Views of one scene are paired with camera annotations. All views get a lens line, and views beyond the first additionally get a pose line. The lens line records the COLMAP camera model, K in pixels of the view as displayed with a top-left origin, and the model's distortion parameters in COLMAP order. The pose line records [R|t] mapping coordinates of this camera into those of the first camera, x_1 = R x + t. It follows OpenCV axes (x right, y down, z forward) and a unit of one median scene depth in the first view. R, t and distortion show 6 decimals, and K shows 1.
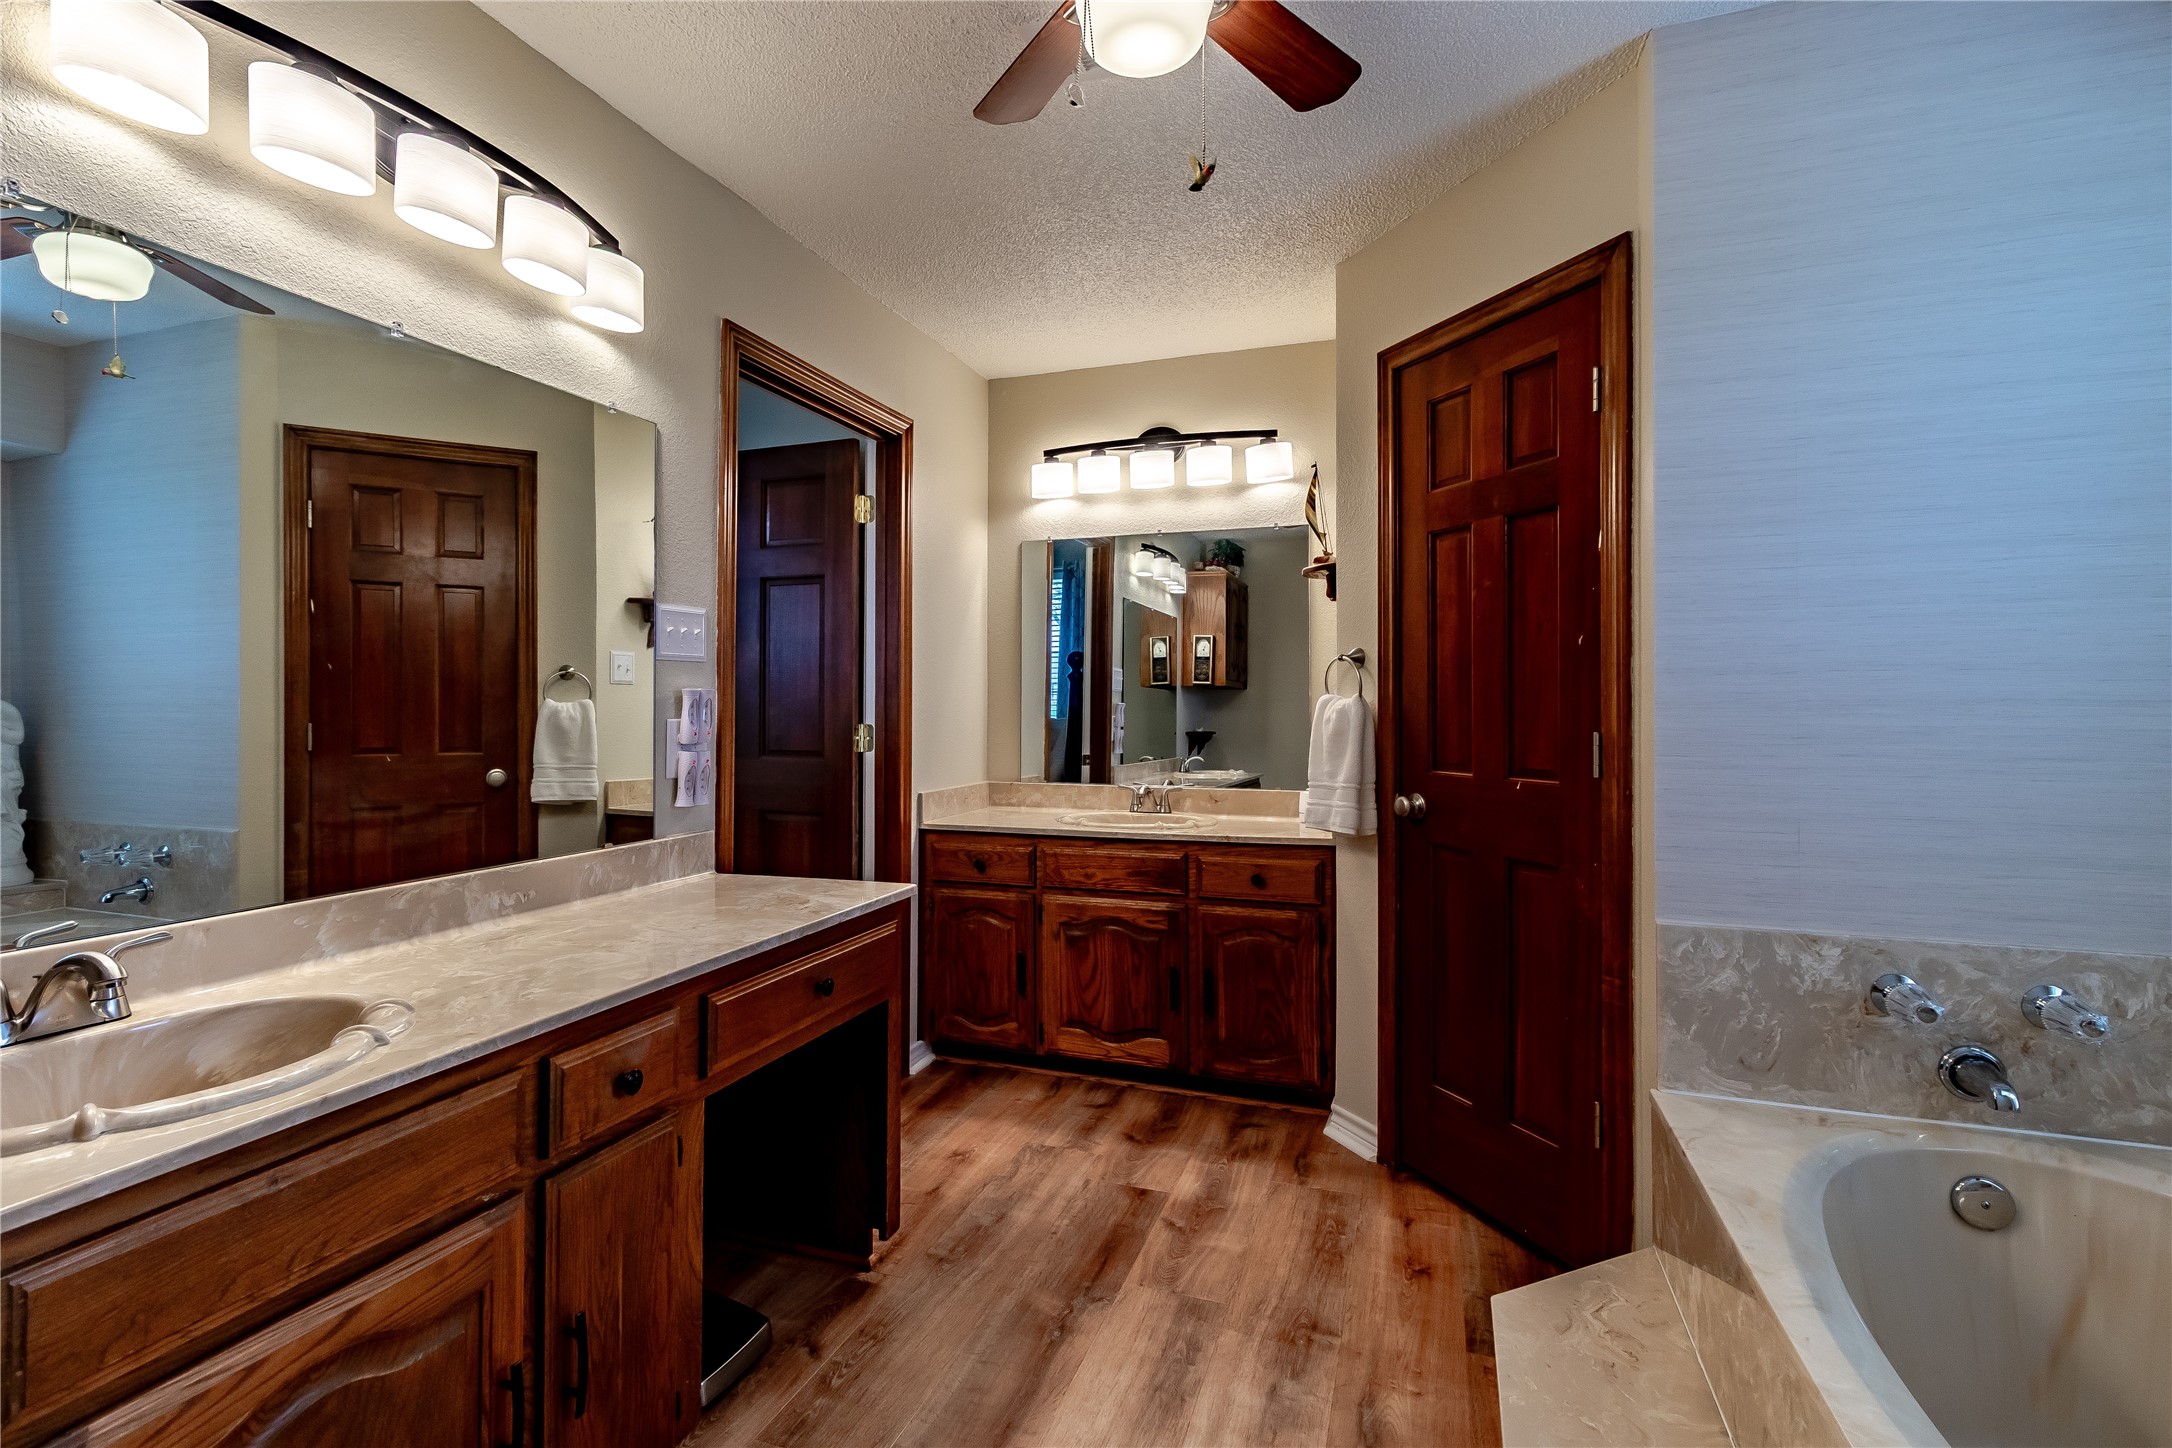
lens RADIAL K [[1050.4, 0, 1080.7], [0, 1050.4, 720.5], [0, 0, 1]] dist [0.009273, -0.003191]
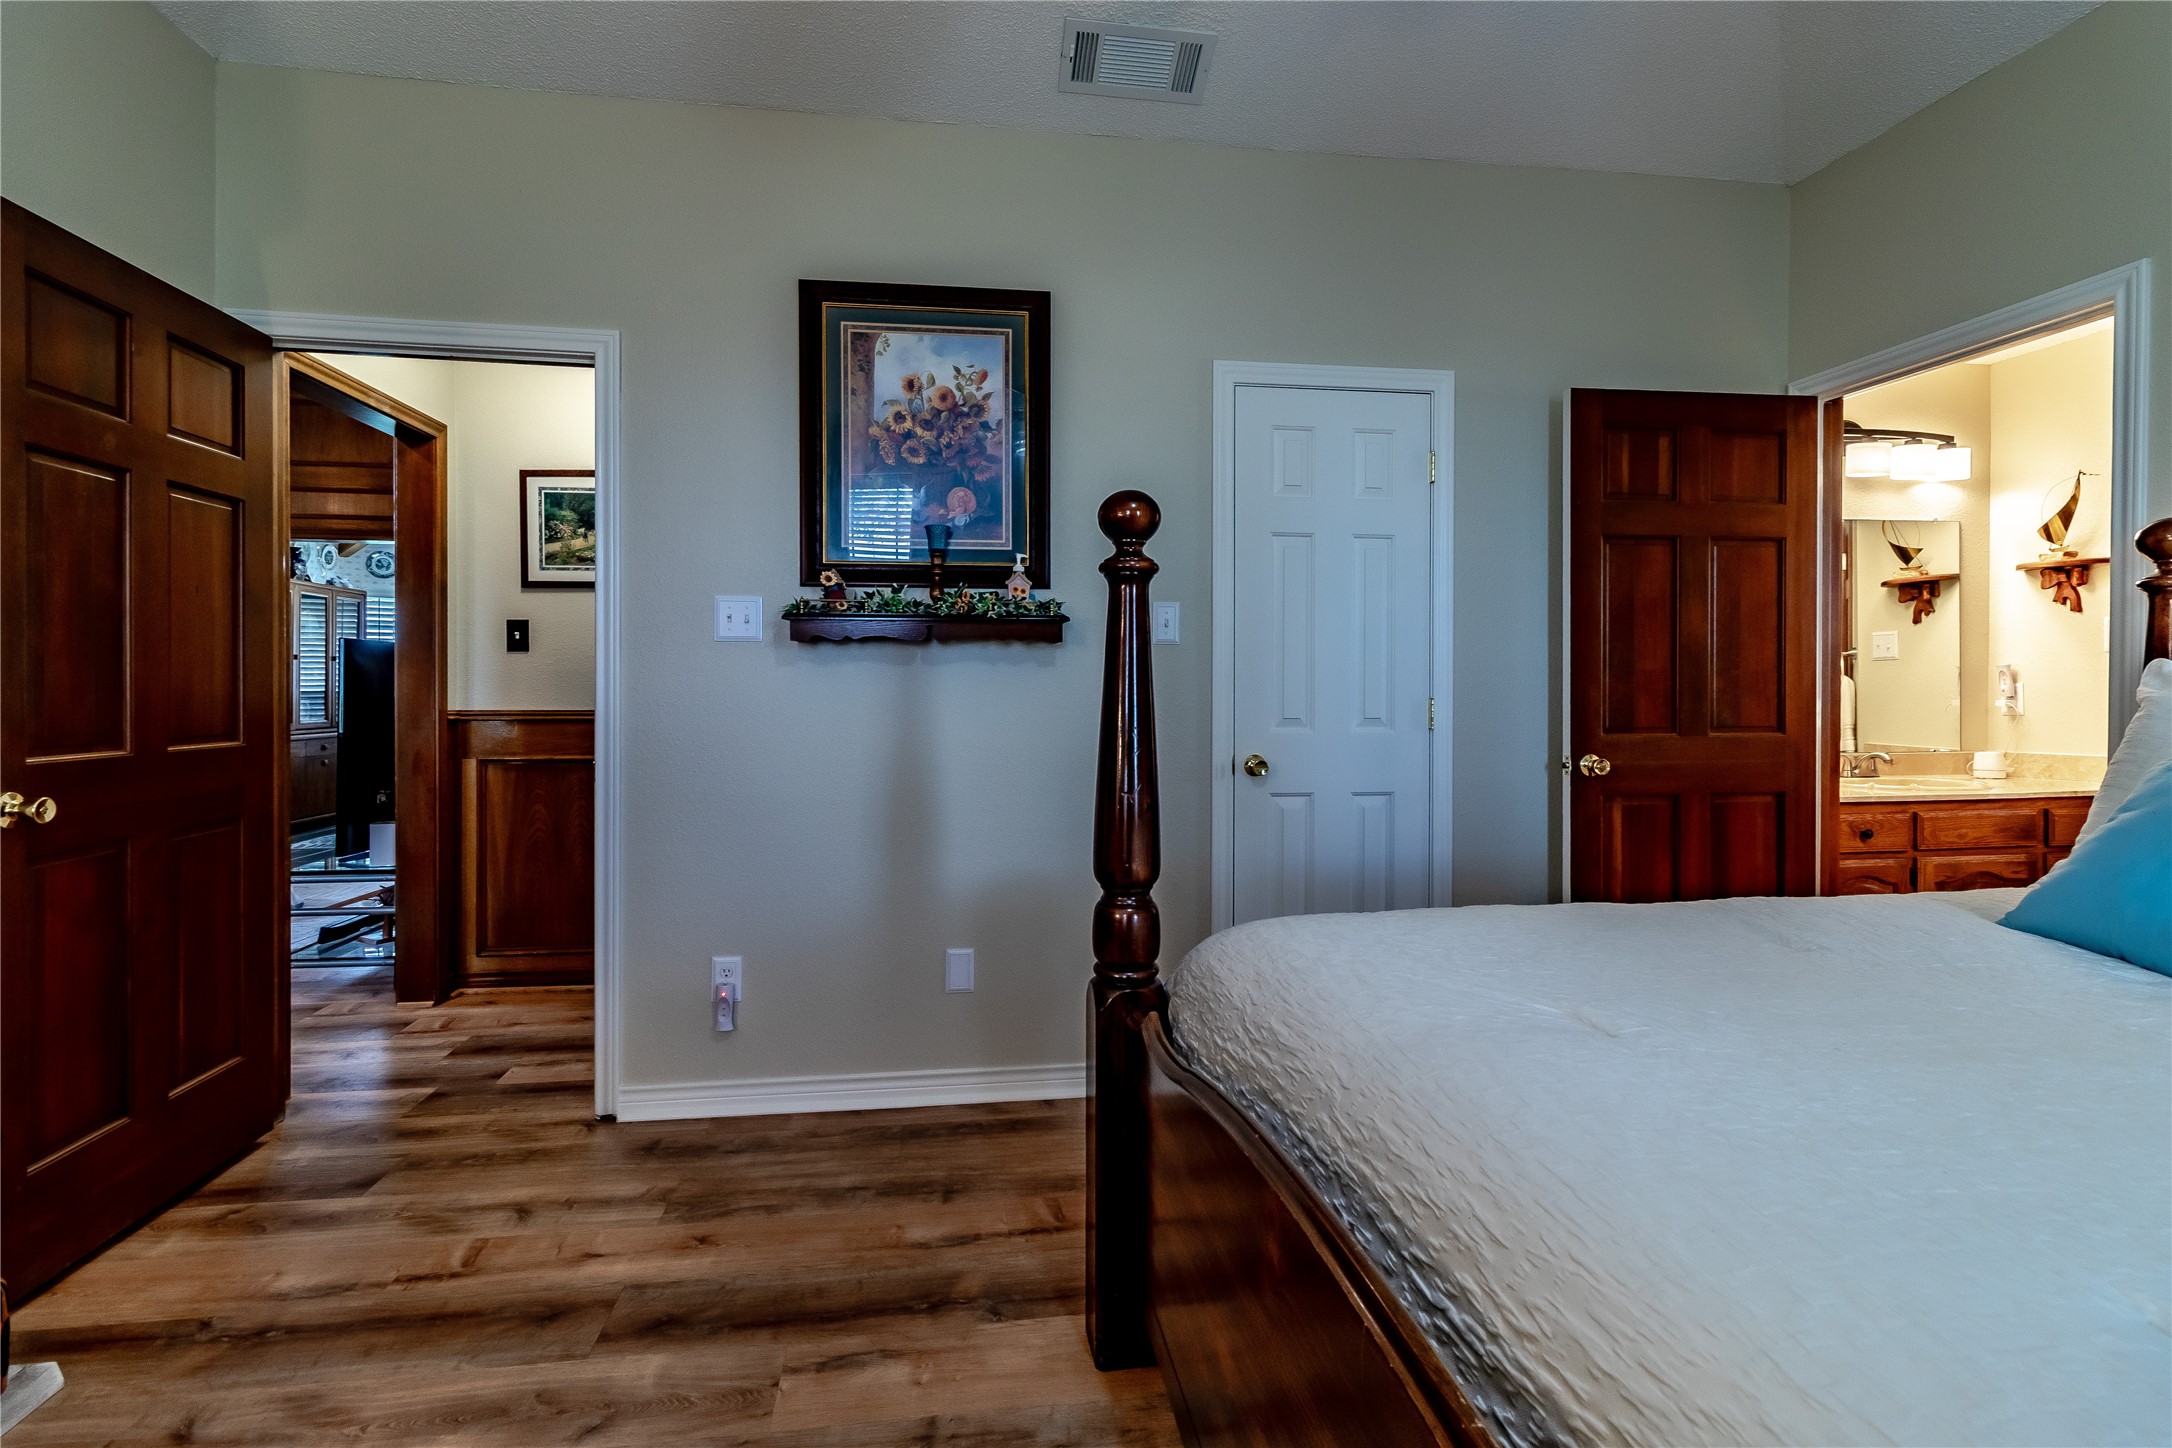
lens RADIAL K [[1050.4, 0, 1062.3], [0, 1050.4, 692.4], [0, 0, 1]] dist [0.009273, -0.003191]
pose [[0.869523, -0.000622, 0.493892, -1.303275], [0.003327, 0.999984, -0.004598, 0.002971], [-0.493881, 0.005641, 0.869511, 0.507980]]
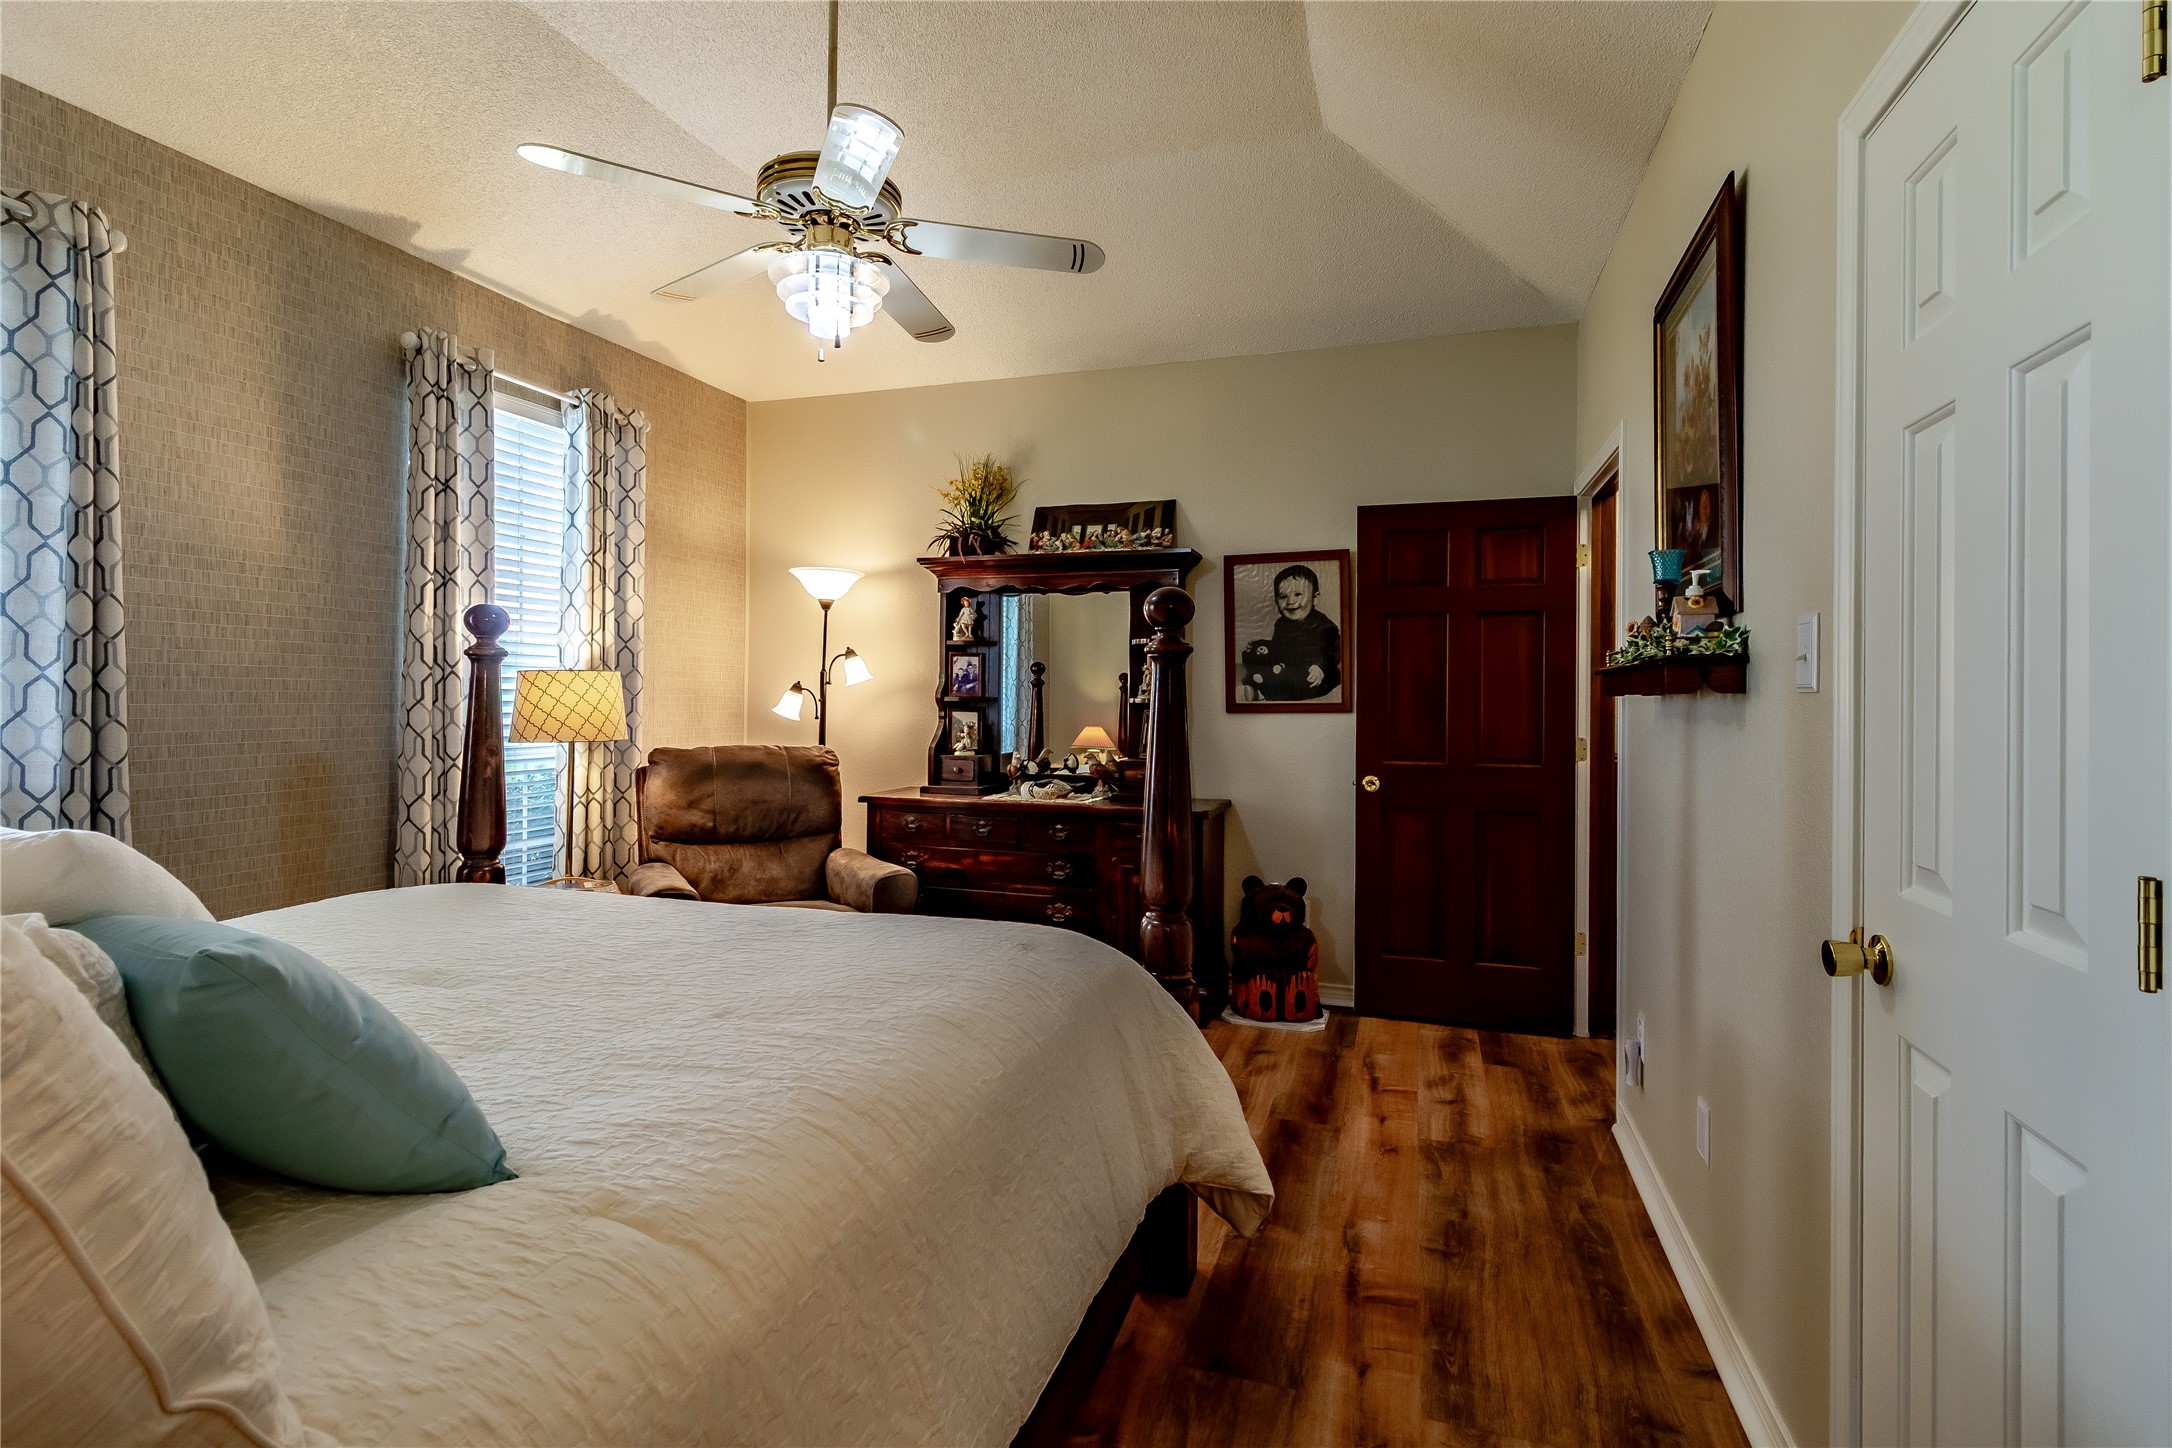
lens RADIAL K [[1050.4, 0, 1093.4], [0, 1050.4, 679.1], [0, 0, 1]] dist [0.009273, -0.003191]
pose [[0.049531, -0.013788, -0.998677, -0.305679], [-0.023100, 0.999621, -0.014946, -0.033721], [0.998505, 0.023810, 0.049194, 0.889914]]
